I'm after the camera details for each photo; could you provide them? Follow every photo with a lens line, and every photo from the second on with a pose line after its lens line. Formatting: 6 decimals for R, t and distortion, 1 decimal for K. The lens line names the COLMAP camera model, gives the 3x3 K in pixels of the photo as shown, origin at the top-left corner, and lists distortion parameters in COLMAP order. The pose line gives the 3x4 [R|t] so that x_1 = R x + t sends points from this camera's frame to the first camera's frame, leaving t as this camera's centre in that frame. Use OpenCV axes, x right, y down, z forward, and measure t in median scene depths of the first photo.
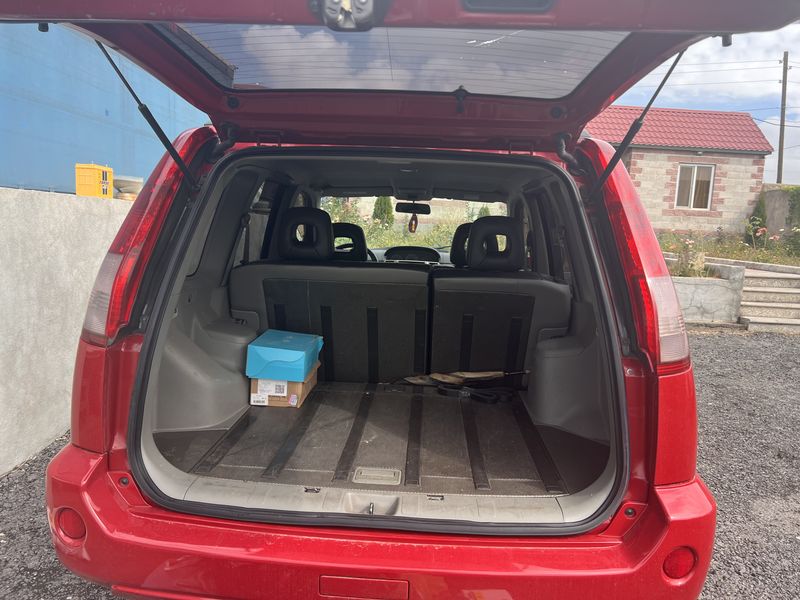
lens RADIAL K [[605.1, 0, 396.0], [0, 605.1, 301.9], [0, 0, 1]] dist [0.024580, -0.035234]
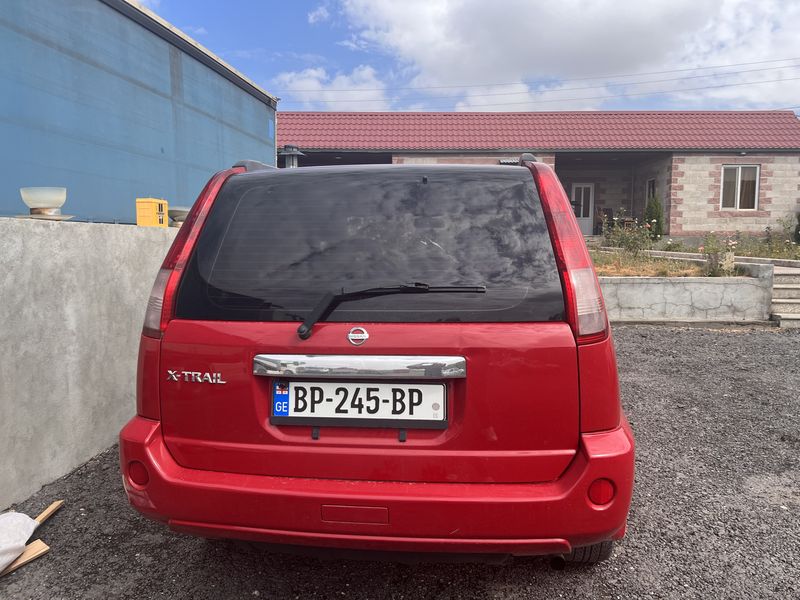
lens RADIAL K [[605.1, 0, 405.5], [0, 605.1, 296.3], [0, 0, 1]] dist [0.024580, -0.035234]
pose [[0.996717, -0.038738, -0.071101, 0.063672], [0.036243, 0.998692, -0.036060, 0.020388], [0.072405, 0.033365, 0.996817, -0.118276]]
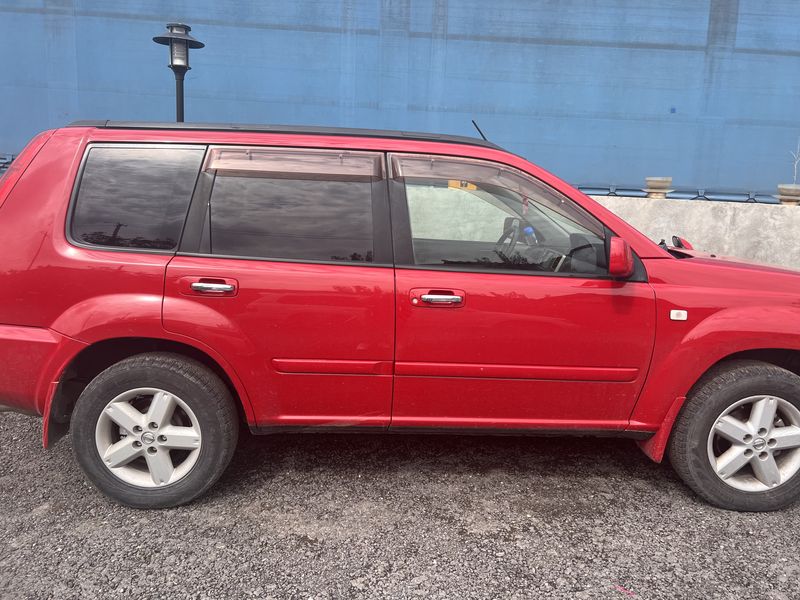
lens RADIAL K [[605.1, 0, 400.6], [0, 605.1, 299.1], [0, 0, 1]] dist [0.024580, -0.035234]
pose [[0.067012, 0.134676, -0.988621, 0.981808], [-0.165338, 0.978648, 0.122110, -0.081211], [0.983958, 0.155274, 0.087848, 0.879646]]
